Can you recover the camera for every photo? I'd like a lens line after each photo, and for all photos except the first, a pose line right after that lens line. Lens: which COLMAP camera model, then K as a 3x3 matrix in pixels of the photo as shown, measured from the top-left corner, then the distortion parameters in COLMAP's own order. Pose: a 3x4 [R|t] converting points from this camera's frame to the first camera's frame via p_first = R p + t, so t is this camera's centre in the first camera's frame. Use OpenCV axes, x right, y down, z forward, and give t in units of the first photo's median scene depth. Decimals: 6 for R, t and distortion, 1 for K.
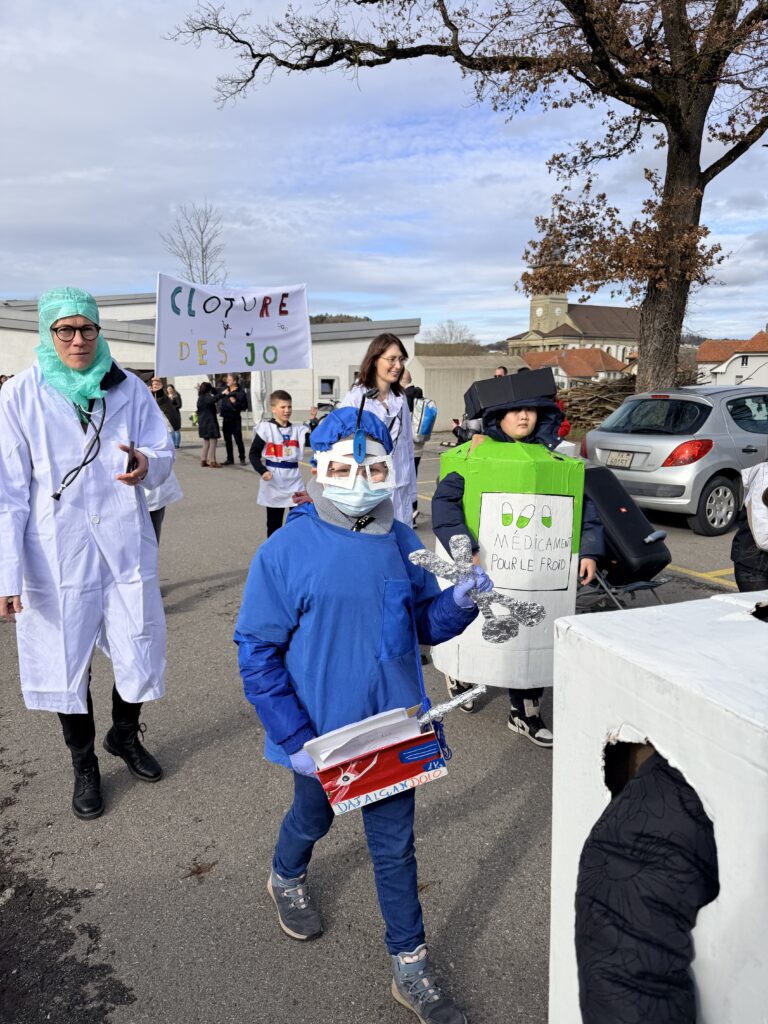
lens RADIAL K [[726.4, 0, 378.6], [0, 726.4, 517.9], [0, 0, 1]] dist [-0.000099, -0.007939]
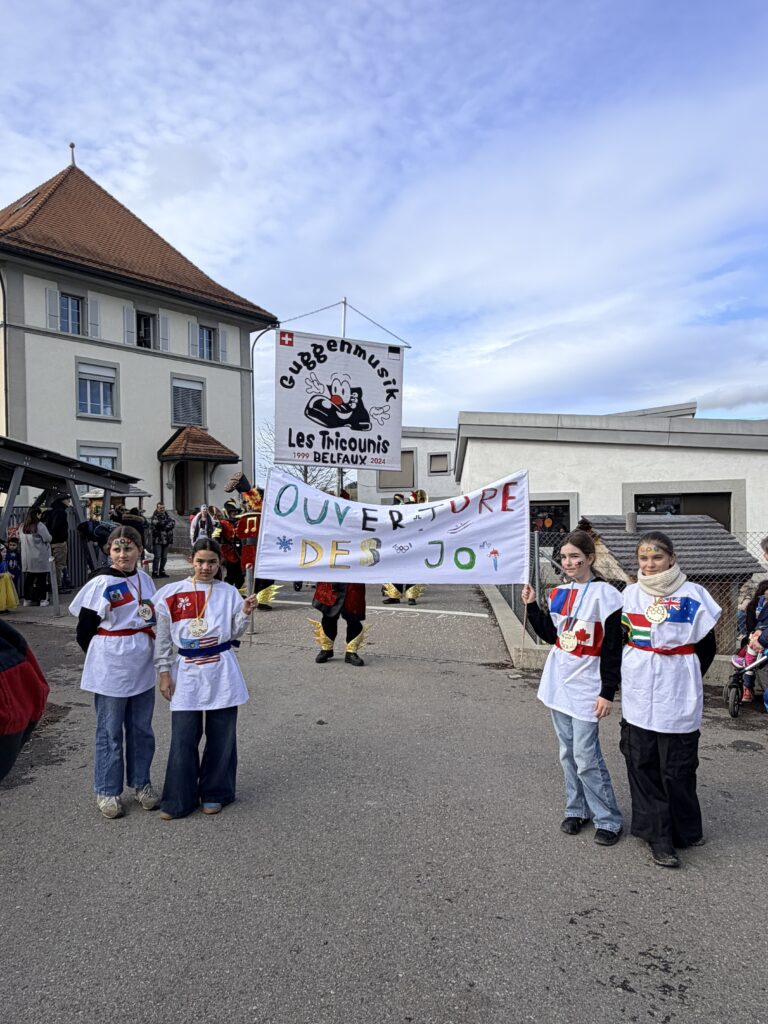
lens RADIAL K [[704.4, 0, 383.5], [0, 704.4, 514.3], [0, 0, 1]] dist [0.000842, 0.001354]
pose [[0.804707, -0.014904, -0.593485, -0.389260], [-0.095544, 0.983402, -0.154246, -0.158047], [0.585933, 0.180827, 0.789927, 0.851877]]
